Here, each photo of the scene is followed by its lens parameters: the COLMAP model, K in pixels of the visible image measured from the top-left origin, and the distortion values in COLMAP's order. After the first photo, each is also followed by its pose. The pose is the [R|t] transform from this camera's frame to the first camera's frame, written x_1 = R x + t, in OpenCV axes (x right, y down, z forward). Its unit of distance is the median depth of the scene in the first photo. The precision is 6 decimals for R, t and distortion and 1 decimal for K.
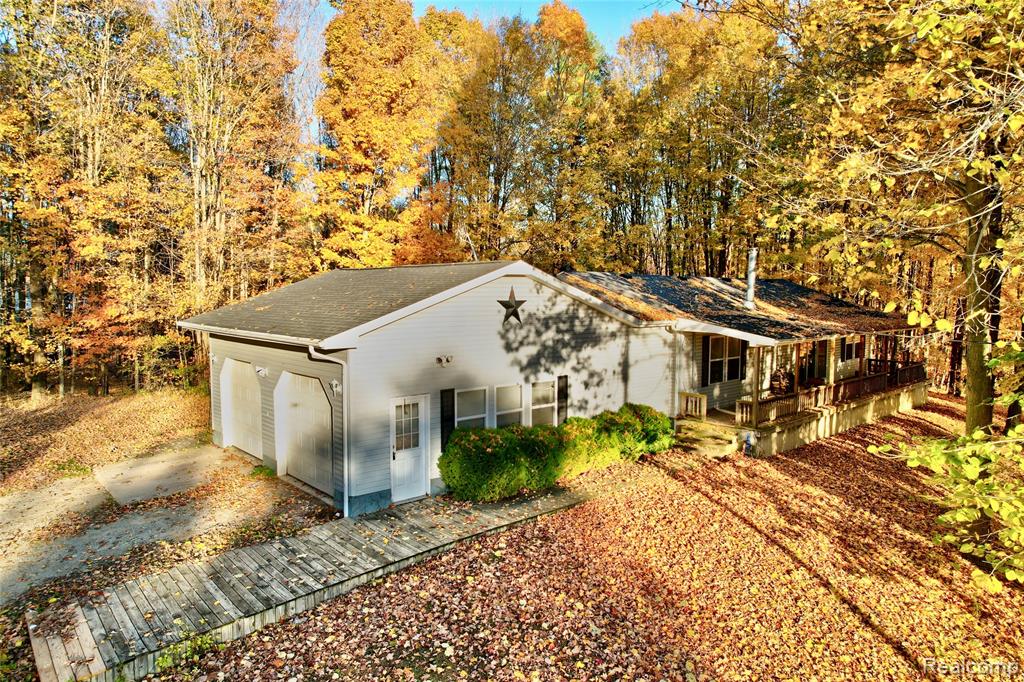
lens RADIAL K [[663.6, 0, 512.0], [0, 663.6, 341.0], [0, 0, 1]] dist [-0.096620, 0.089816]
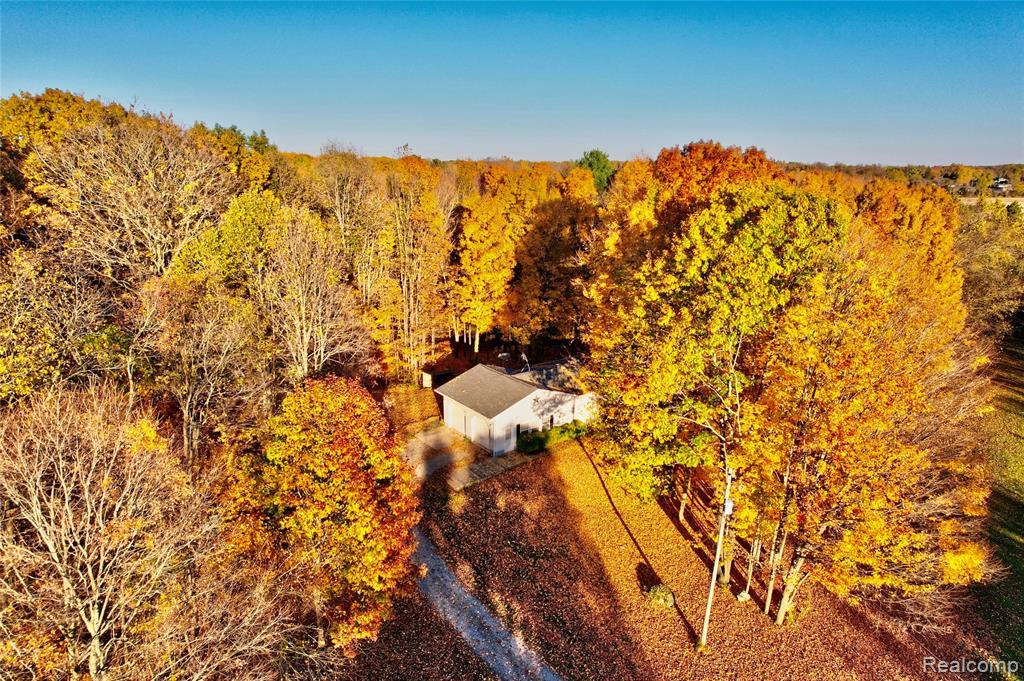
lens RADIAL K [[663.6, 0, 512.0], [0, 663.6, 340.5], [0, 0, 1]] dist [-0.096620, 0.089816]
pose [[0.994716, 0.028988, -0.098482, 0.239313], [-0.010289, 0.982625, 0.185316, -1.155642], [0.102143, -0.183324, 0.977732, -2.776403]]
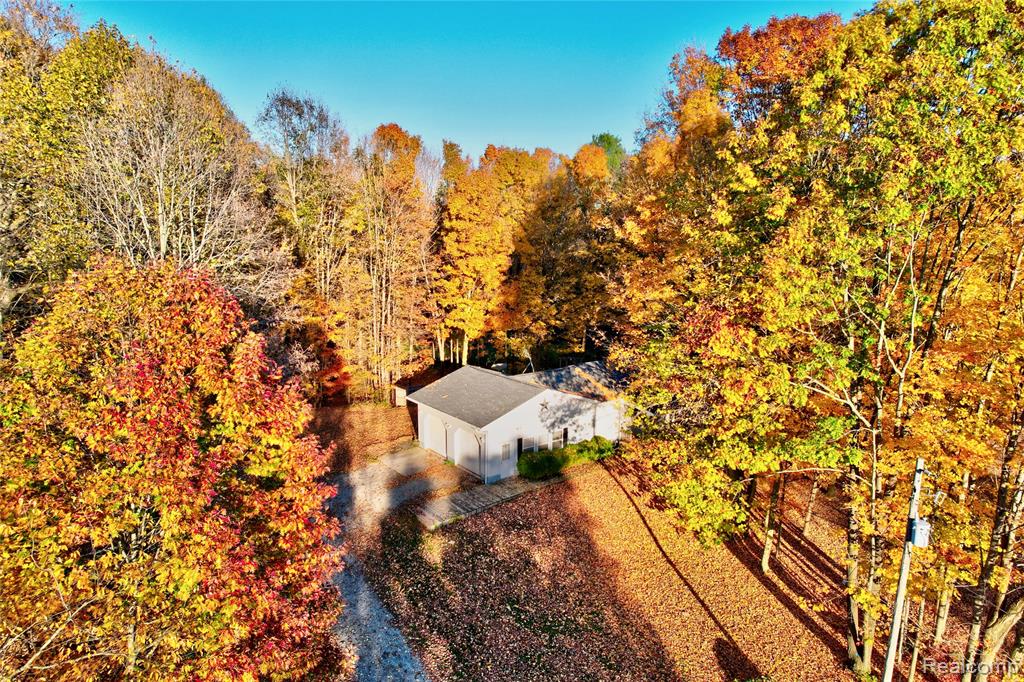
lens RADIAL K [[663.6, 0, 512.0], [0, 663.6, 341.0], [0, 0, 1]] dist [-0.096620, 0.089816]
pose [[0.995693, 0.016761, -0.091188, 0.117914], [-0.008193, 0.995582, 0.093535, -0.607894], [0.092353, -0.092385, 0.991431, -1.759426]]
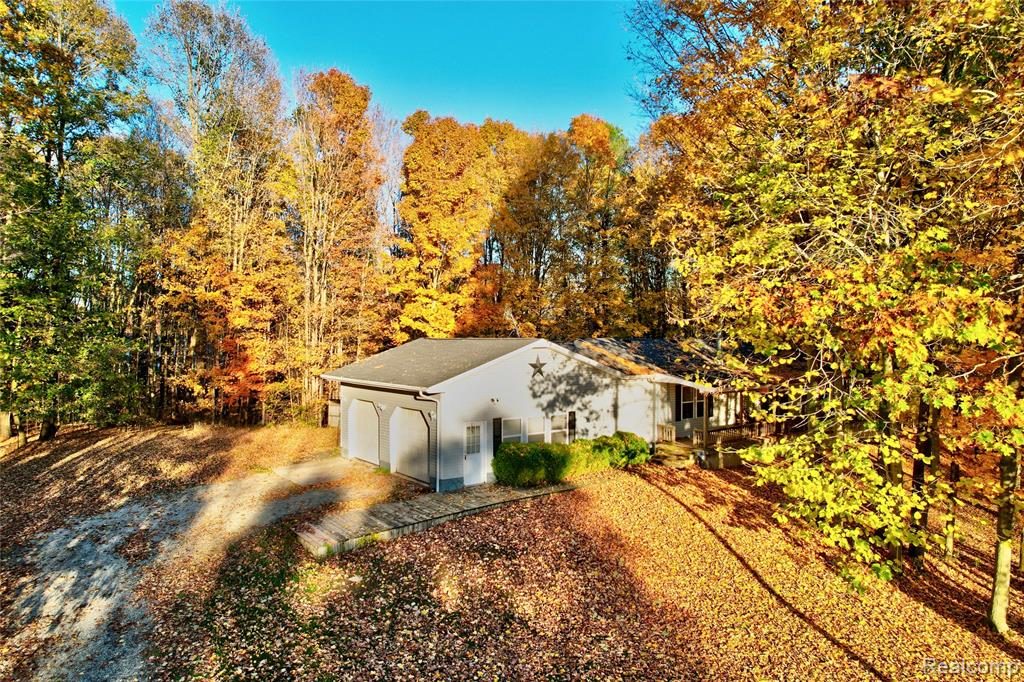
lens RADIAL K [[663.6, 0, 512.0], [0, 663.6, 341.0], [0, 0, 1]] dist [-0.096620, 0.089816]
pose [[0.997210, -0.000545, -0.074648, 0.063469], [-0.004695, 0.997536, -0.070005, -0.004109], [0.074502, 0.070160, 0.994750, -0.664775]]
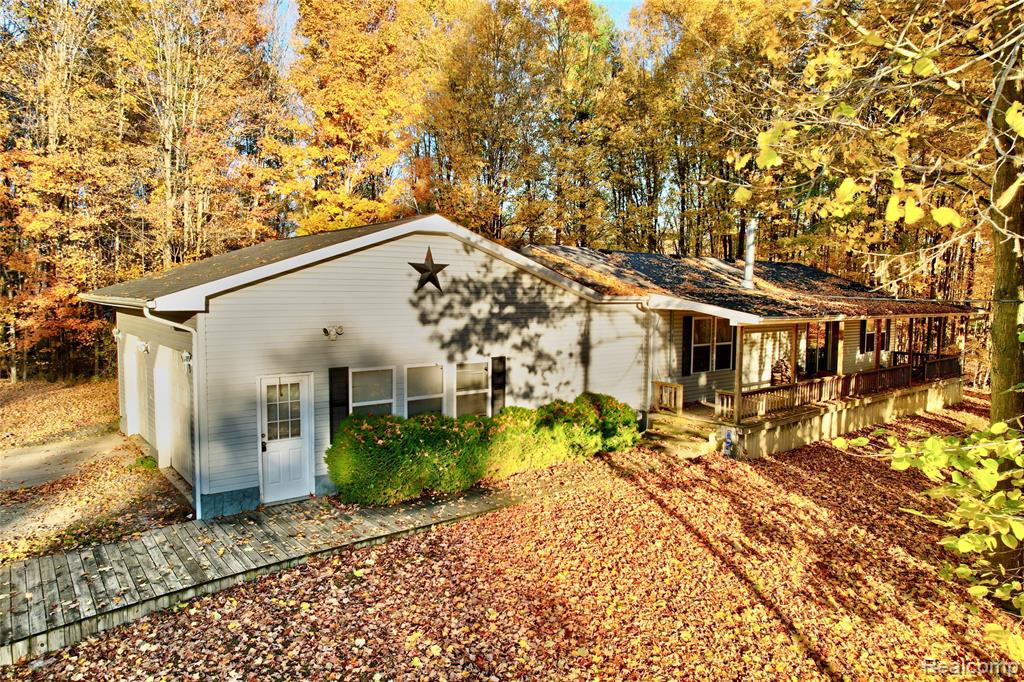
lens RADIAL K [[663.6, 0, 512.0], [0, 663.6, 341.0], [0, 0, 1]] dist [-0.096620, 0.089816]
pose [[0.998506, 0.009026, -0.053886, 0.166662], [-0.009020, 0.999959, 0.000345, 0.038675], [0.053887, 0.000141, 0.998547, 0.195557]]
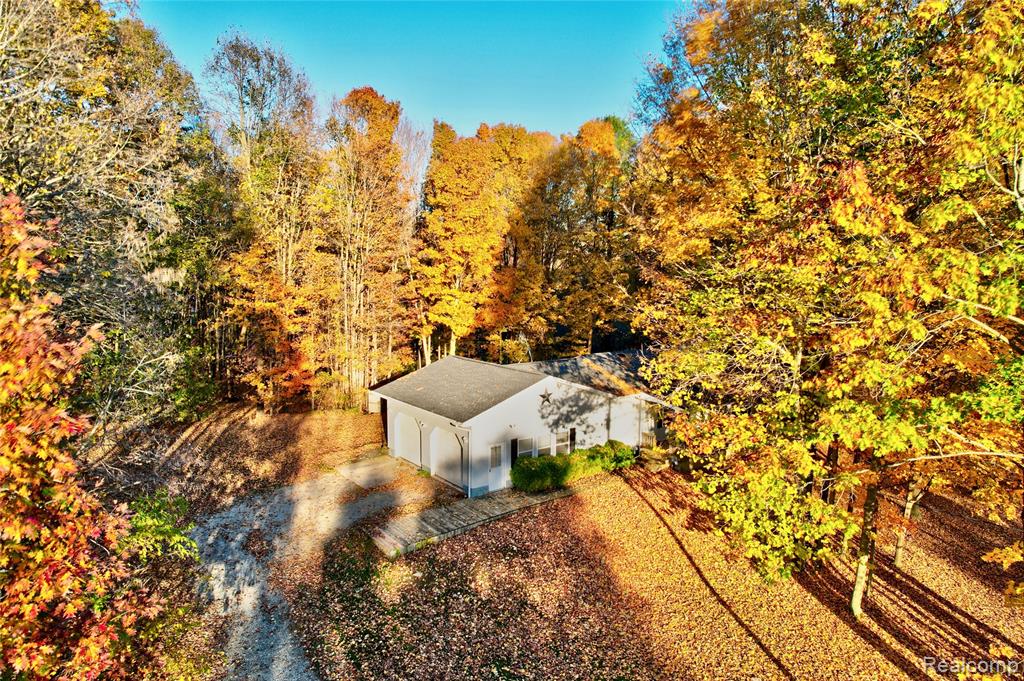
lens RADIAL K [[663.6, 0, 512.0], [0, 663.6, 340.5], [0, 0, 1]] dist [-0.096620, 0.089816]
pose [[0.995862, 0.013107, -0.089931, 0.085275], [-0.009755, 0.999245, 0.037616, -0.333939], [0.090356, -0.036583, 0.995237, -1.142893]]
